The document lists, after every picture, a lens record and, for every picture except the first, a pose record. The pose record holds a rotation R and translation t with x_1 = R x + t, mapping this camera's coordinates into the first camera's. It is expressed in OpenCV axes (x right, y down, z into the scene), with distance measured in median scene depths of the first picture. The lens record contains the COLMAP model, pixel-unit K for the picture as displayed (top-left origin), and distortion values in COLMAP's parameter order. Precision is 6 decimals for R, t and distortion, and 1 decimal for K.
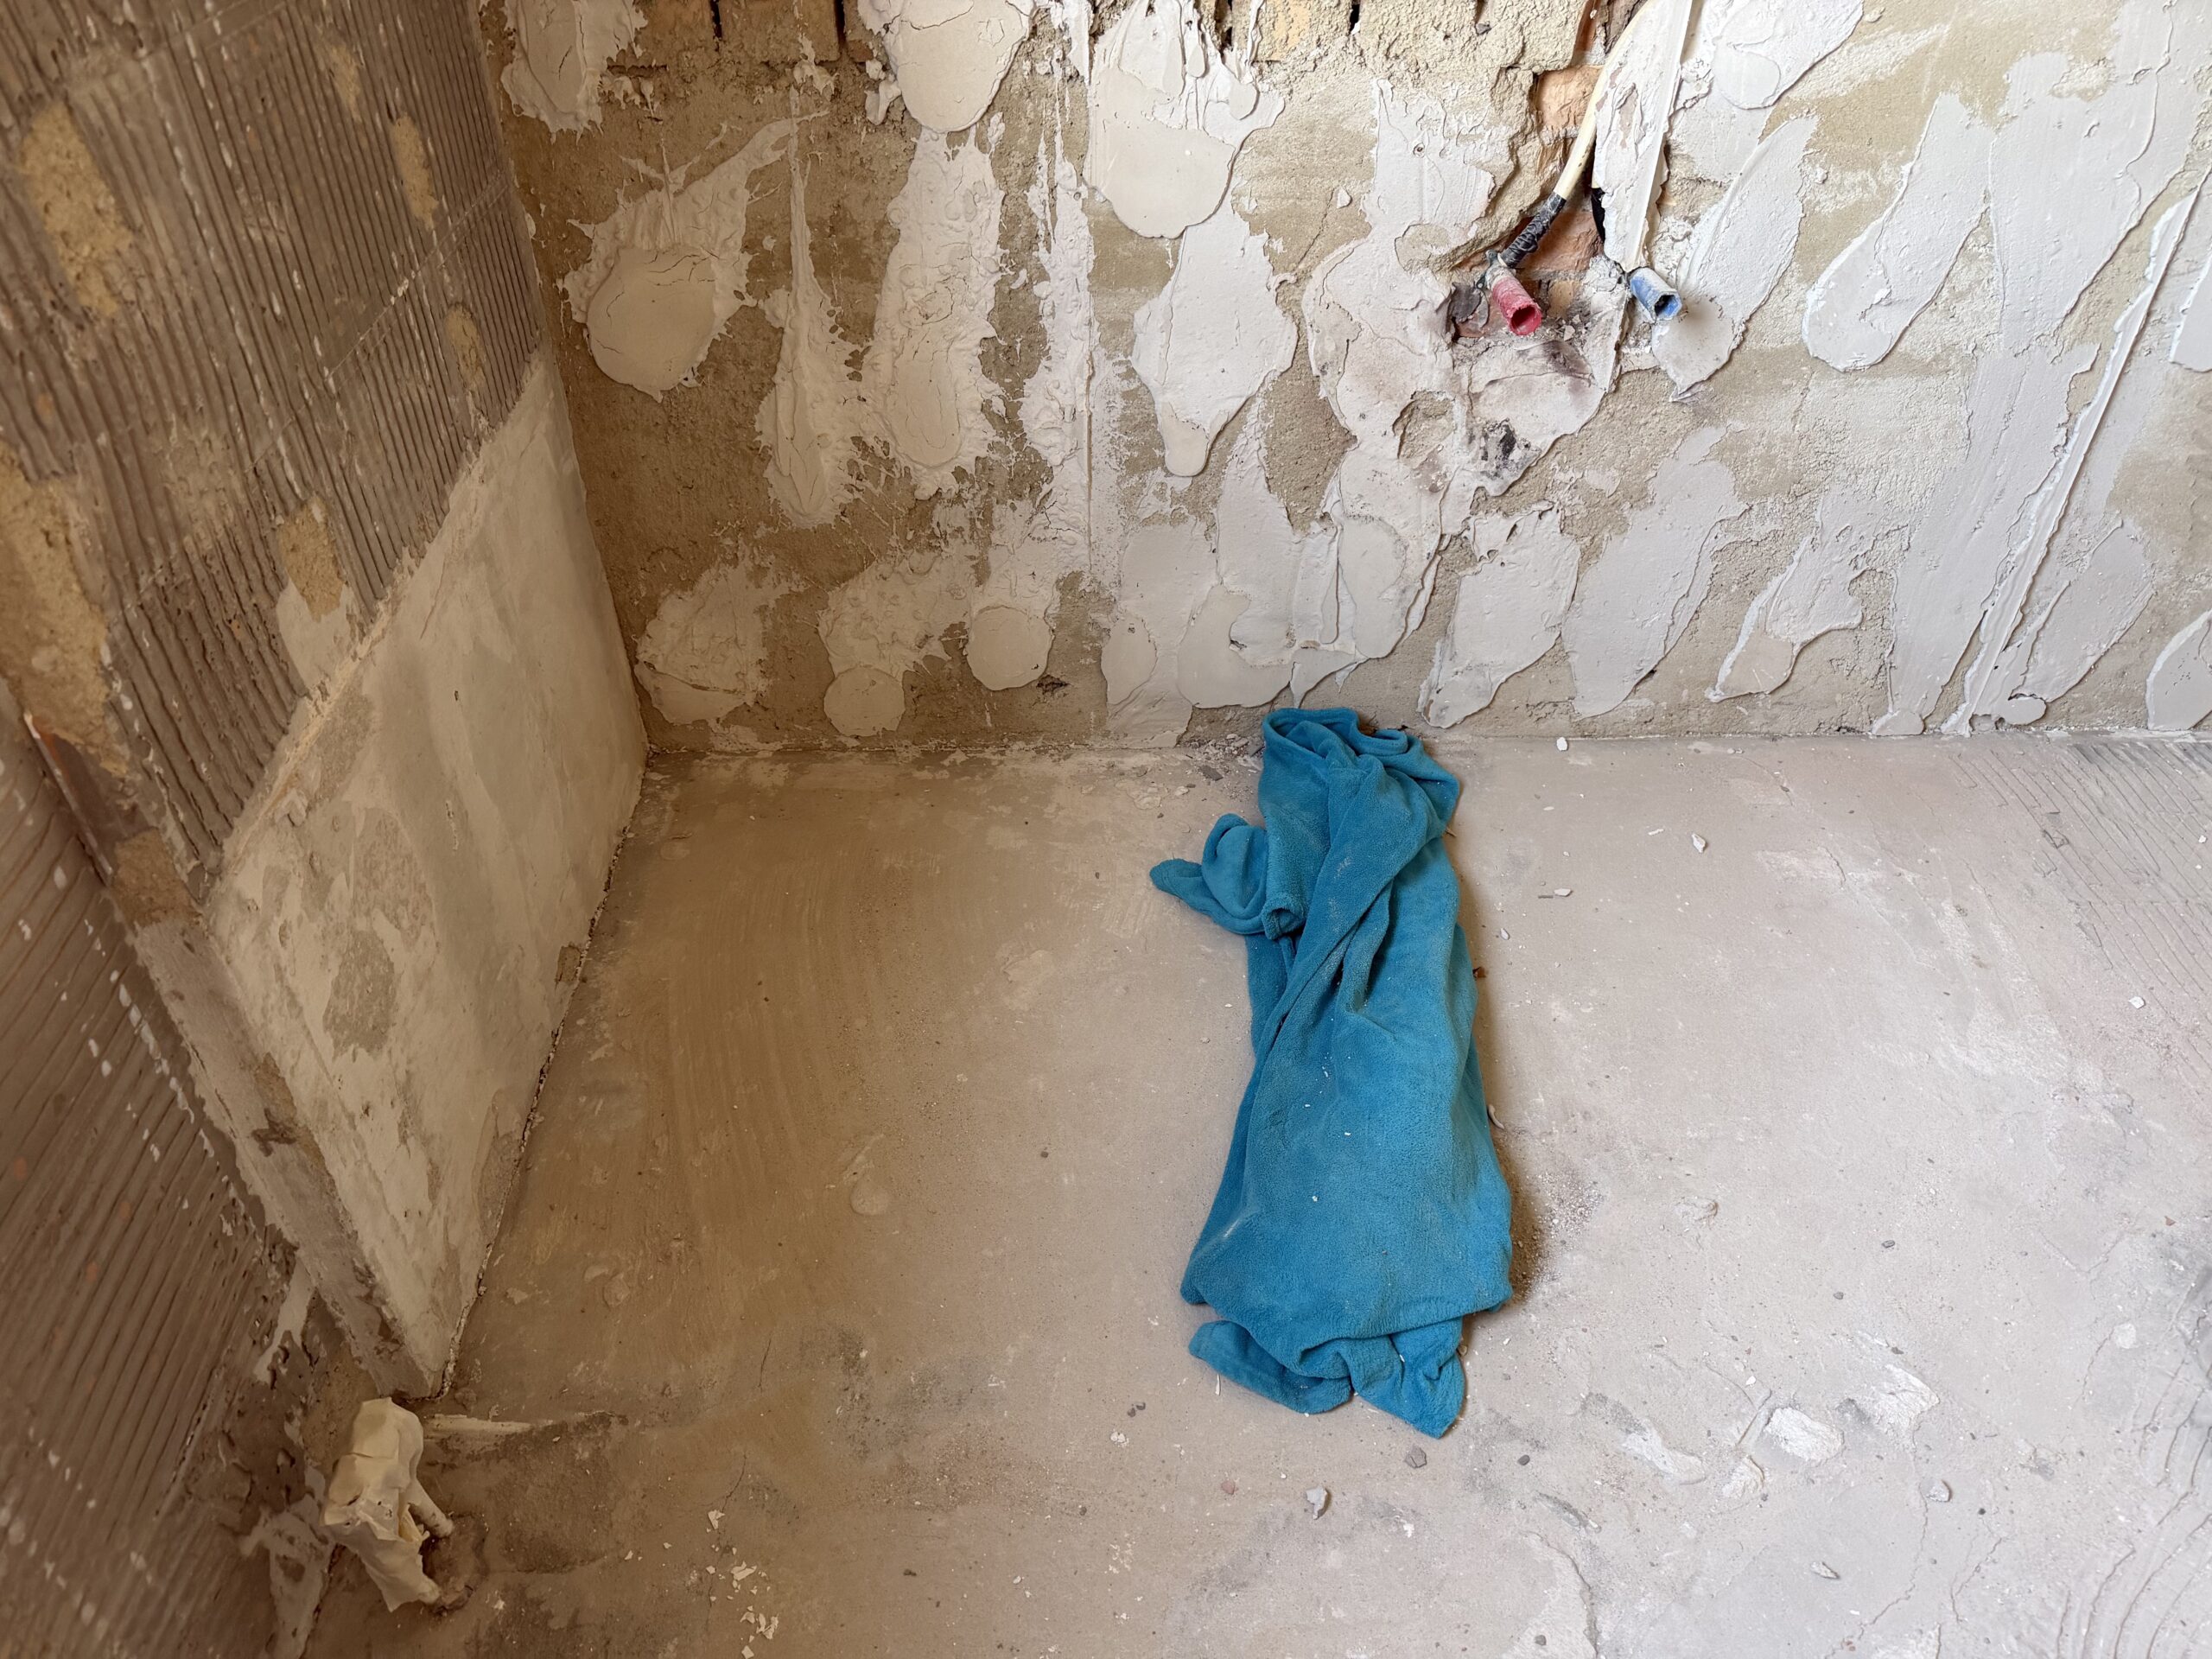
lens RADIAL K [[1550.4, 0, 1116.6], [0, 1550.4, 834.4], [0, 0, 1]] dist [0.019768, -0.038240]
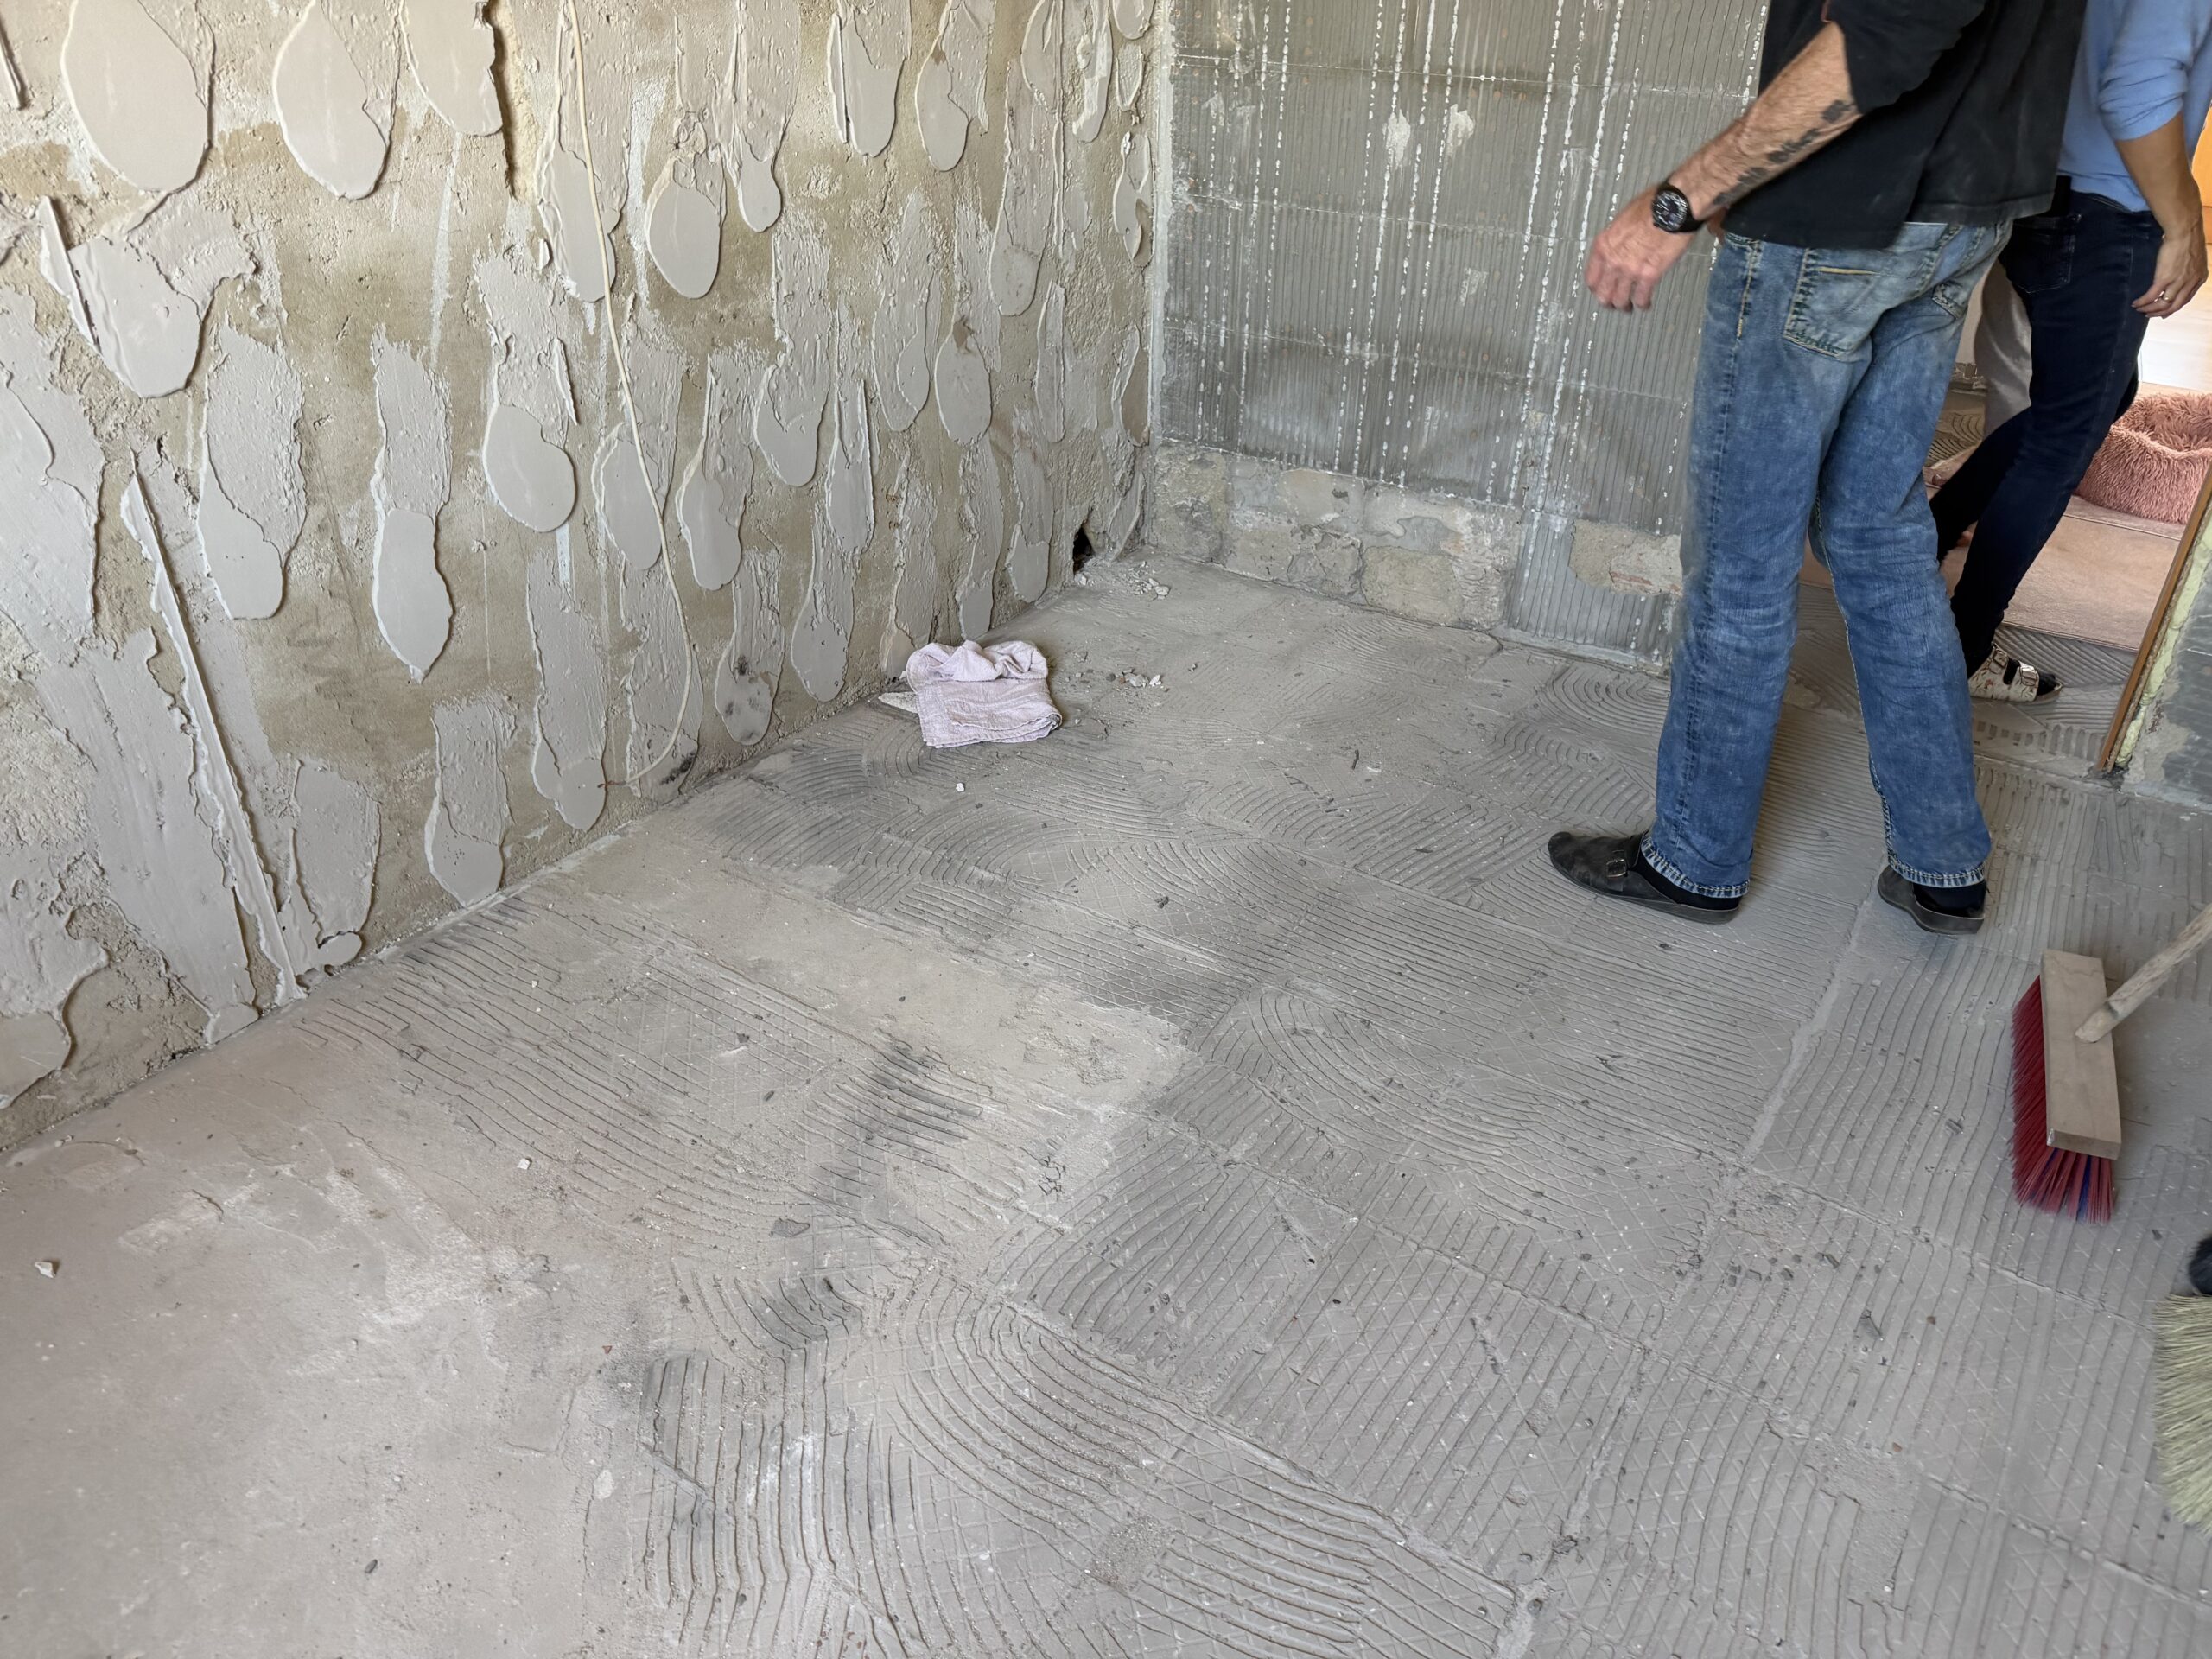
lens RADIAL K [[1550.4, 0, 1117.2], [0, 1550.4, 824.2], [0, 0, 1]] dist [0.019768, -0.038240]
pose [[0.573363, -0.408320, 0.710303, 0.252187], [0.506048, 0.858315, 0.084920, 0.026254], [-0.644338, 0.310757, 0.698755, -0.071231]]
